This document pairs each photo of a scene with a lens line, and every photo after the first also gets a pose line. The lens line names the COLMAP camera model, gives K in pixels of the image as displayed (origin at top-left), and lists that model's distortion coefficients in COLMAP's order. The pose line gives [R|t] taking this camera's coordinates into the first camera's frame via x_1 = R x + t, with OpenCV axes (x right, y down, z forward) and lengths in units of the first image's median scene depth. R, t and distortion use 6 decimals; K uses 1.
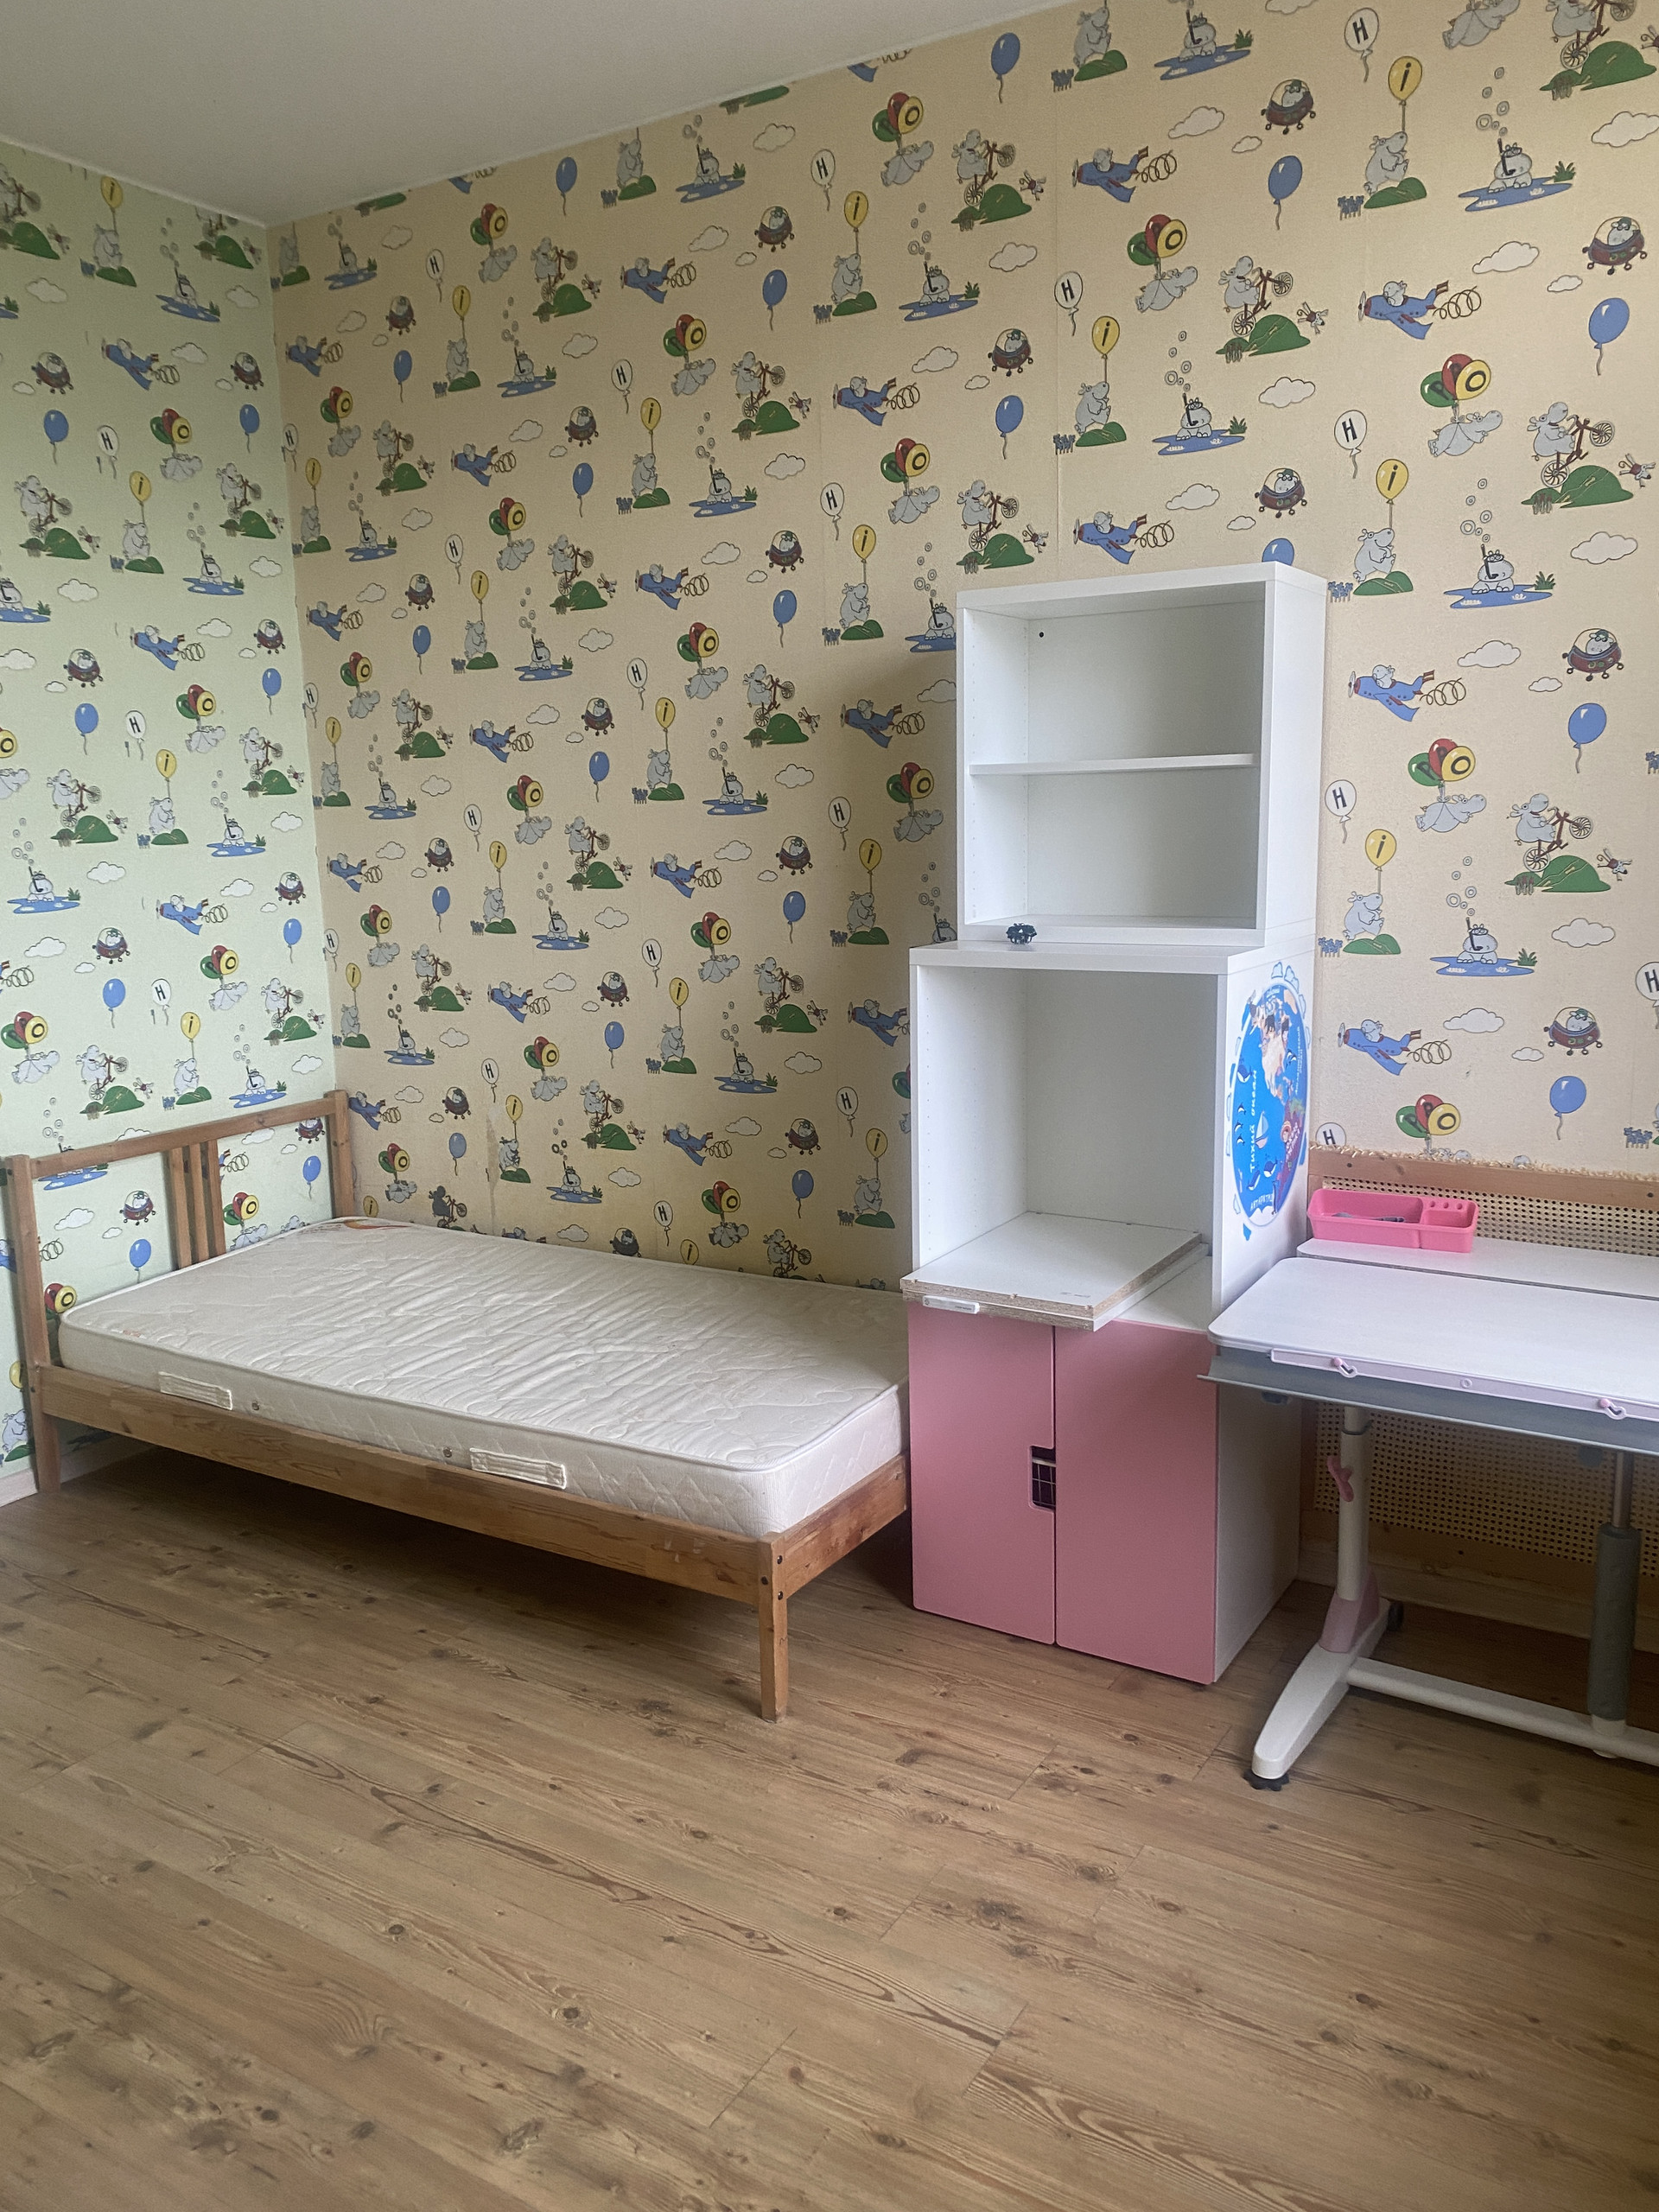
lens RADIAL K [[1629.0, 0, 829.5], [0, 1629.0, 1106.0], [0, 0, 1]] dist [0.008383, -0.000570]
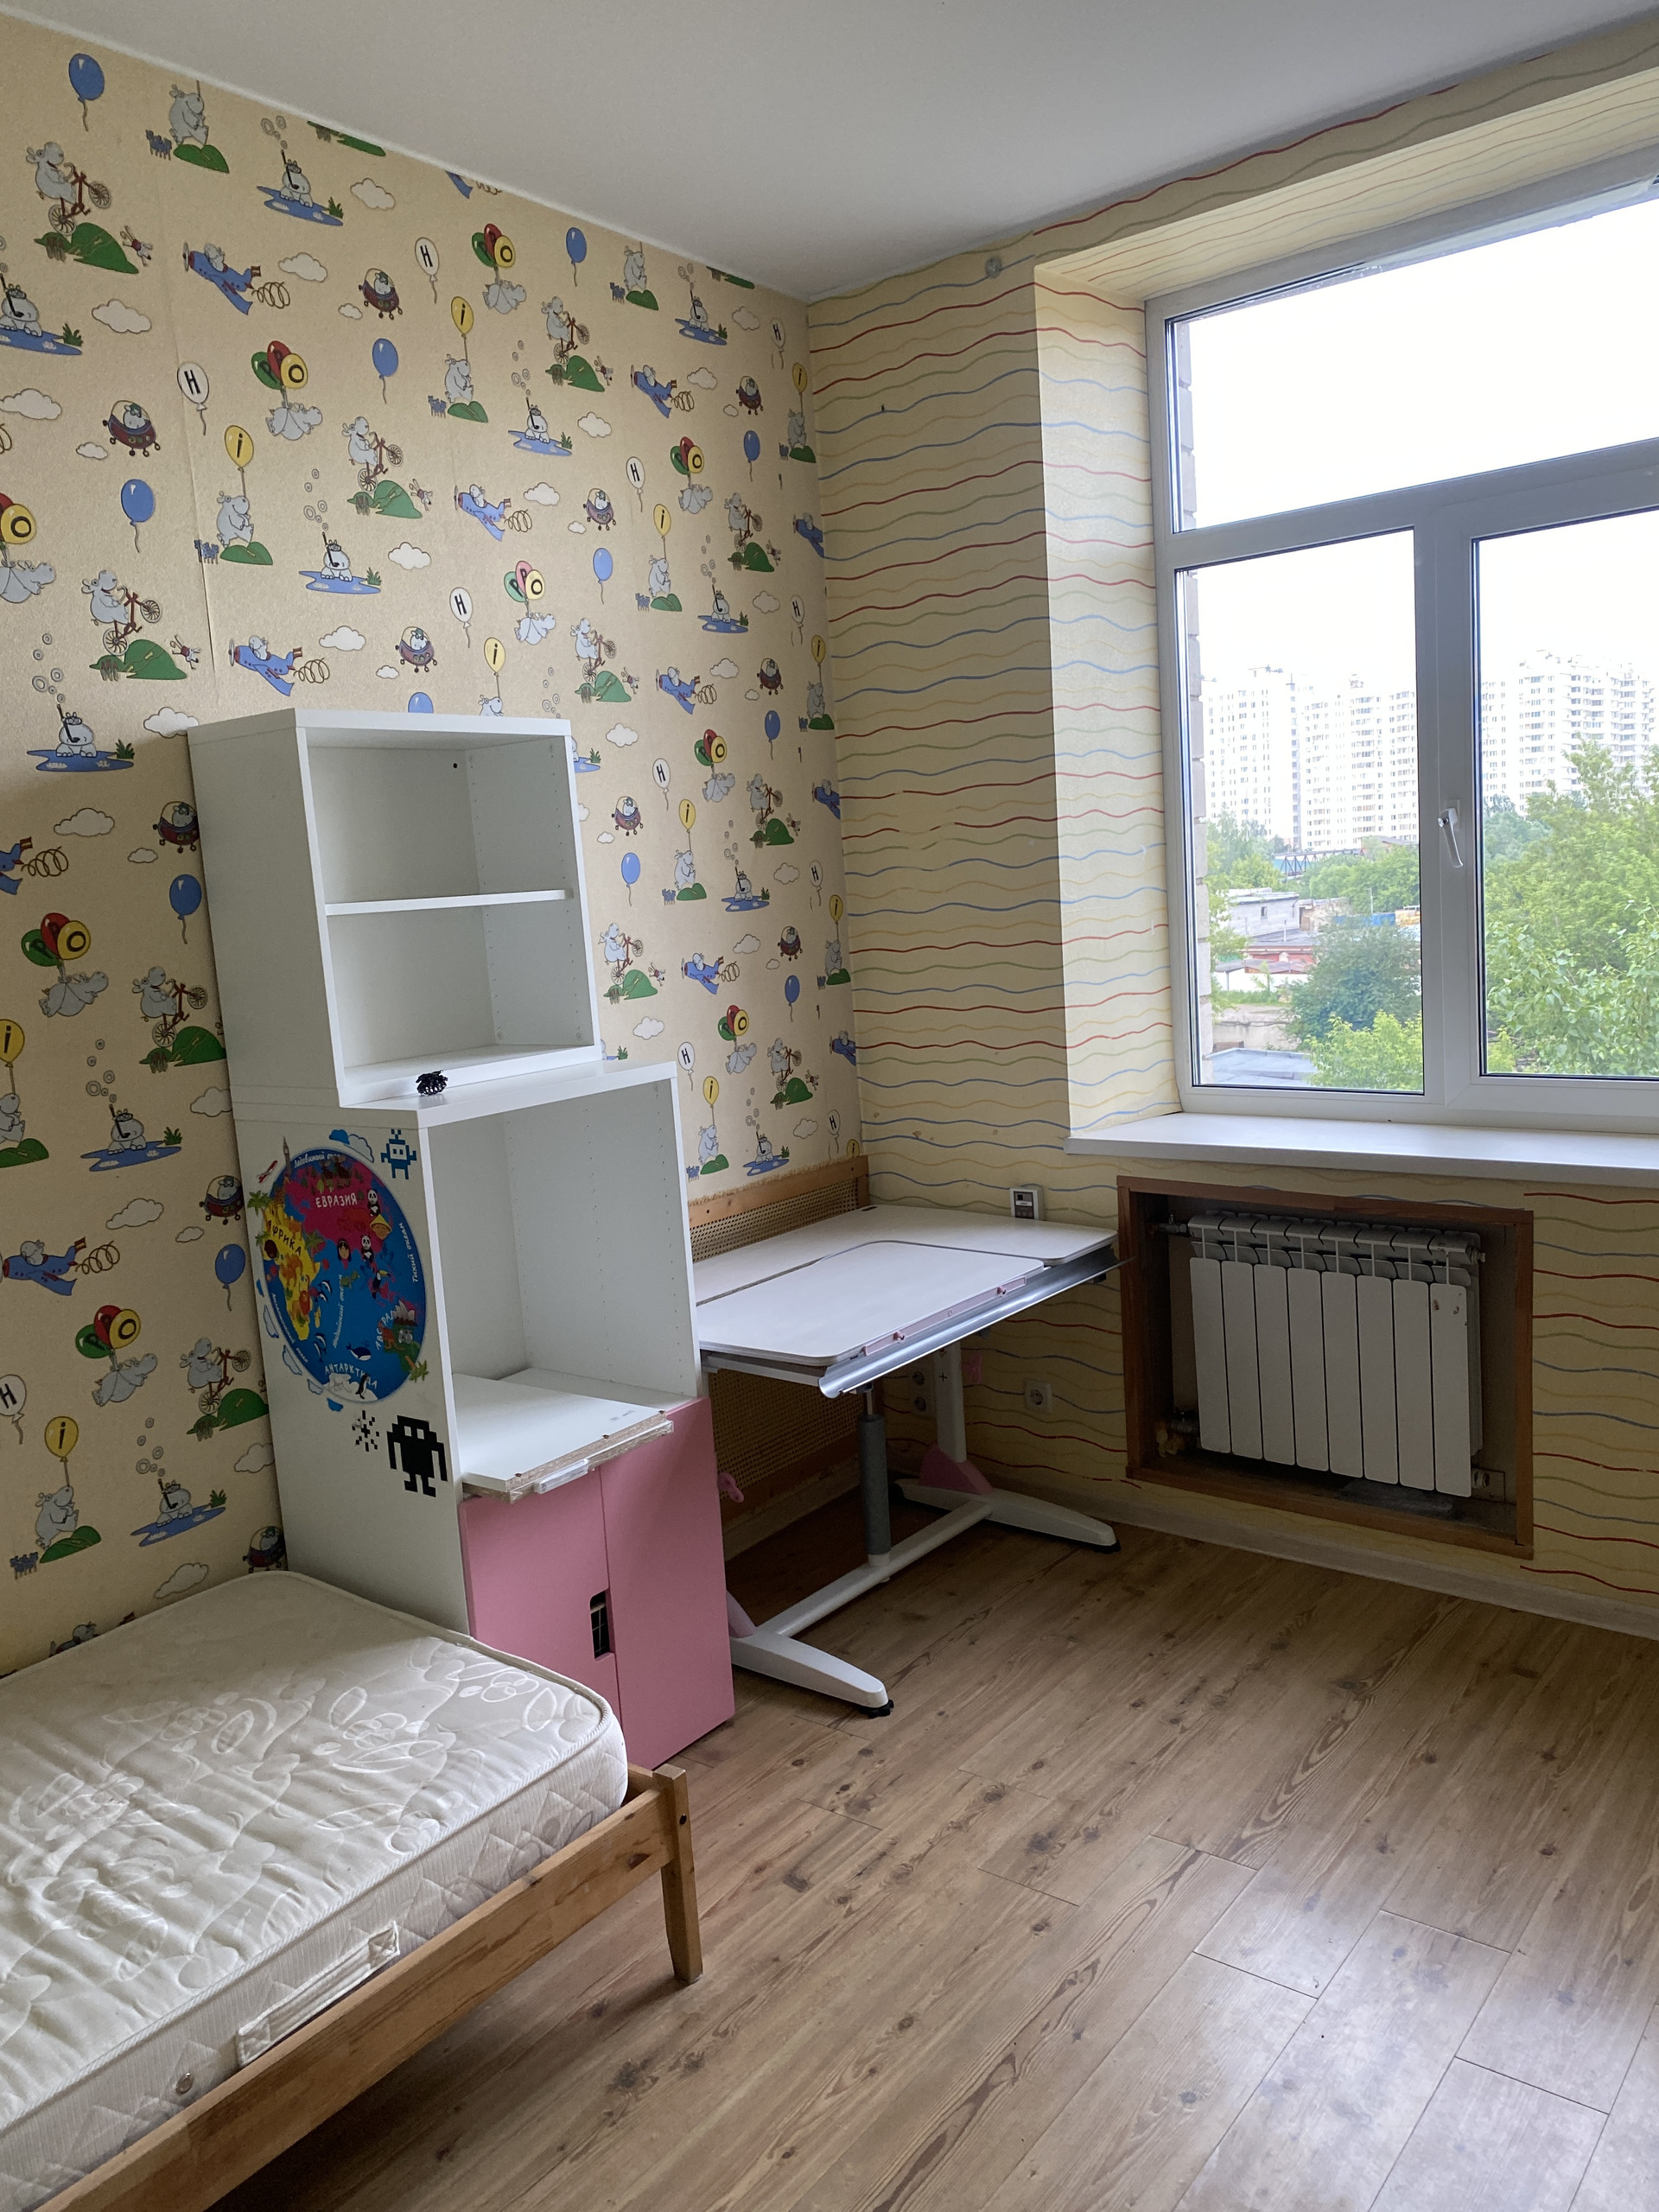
lens RADIAL K [[1683.7, 0, 829.5], [0, 1683.7, 1106.0], [0, 0, 1]] dist [0.001856, -0.001511]
pose [[0.114251, -0.128821, 0.985064, -0.839939], [0.238254, 0.966173, 0.098717, -0.142448], [-0.964459, 0.223418, 0.141079, 0.690254]]
